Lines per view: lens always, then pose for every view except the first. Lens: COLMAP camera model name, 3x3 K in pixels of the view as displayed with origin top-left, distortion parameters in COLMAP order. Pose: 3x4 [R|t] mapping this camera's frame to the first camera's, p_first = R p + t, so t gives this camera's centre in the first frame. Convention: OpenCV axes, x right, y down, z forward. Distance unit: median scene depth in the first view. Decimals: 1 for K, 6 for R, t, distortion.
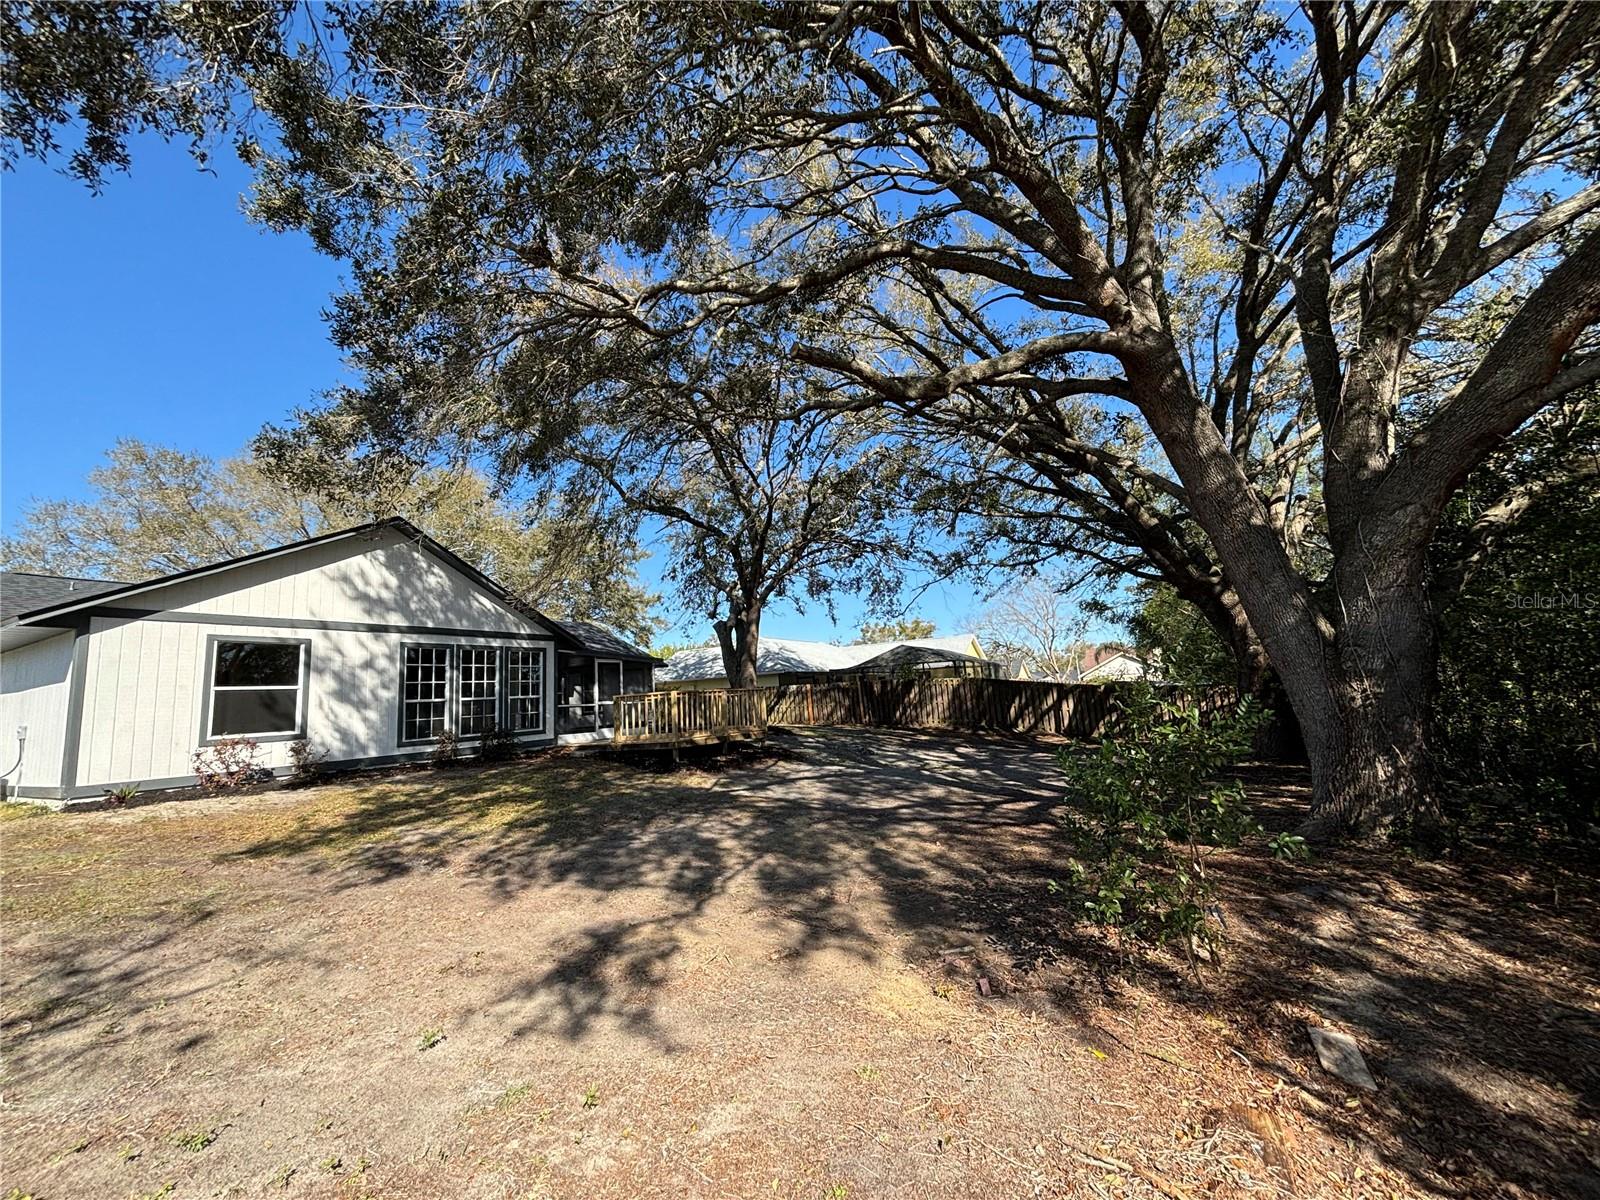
lens RADIAL K [[644.7, 0, 800.0], [0, 644.7, 600.0], [0, 0, 1]] dist [0.000199, 0.000281]
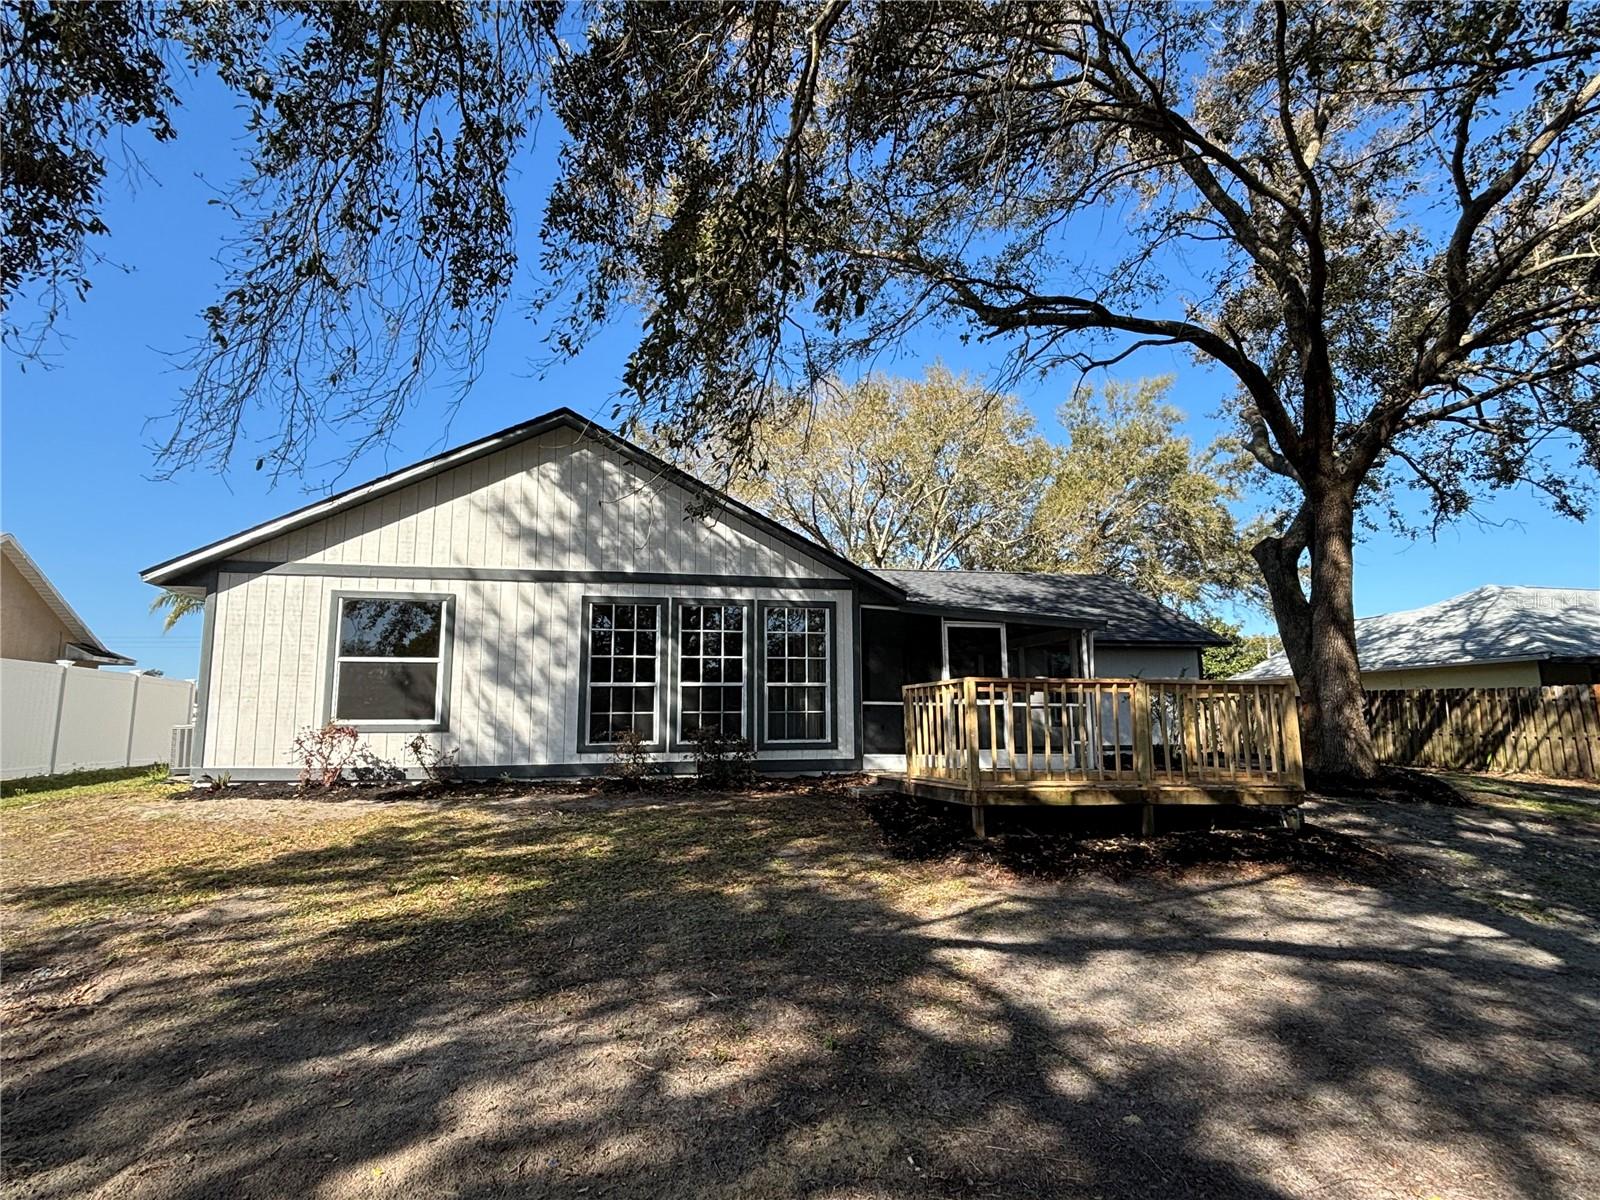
lens RADIAL K [[833.8, 0, 800.0], [0, 833.8, 600.0], [0, 0, 1]] dist [0.023032, 0.000098]
pose [[0.668329, -0.053260, -0.741957, 0.169371], [0.078280, 0.996931, -0.001051, 0.086023], [0.739735, -0.057378, 0.670447, 0.574891]]
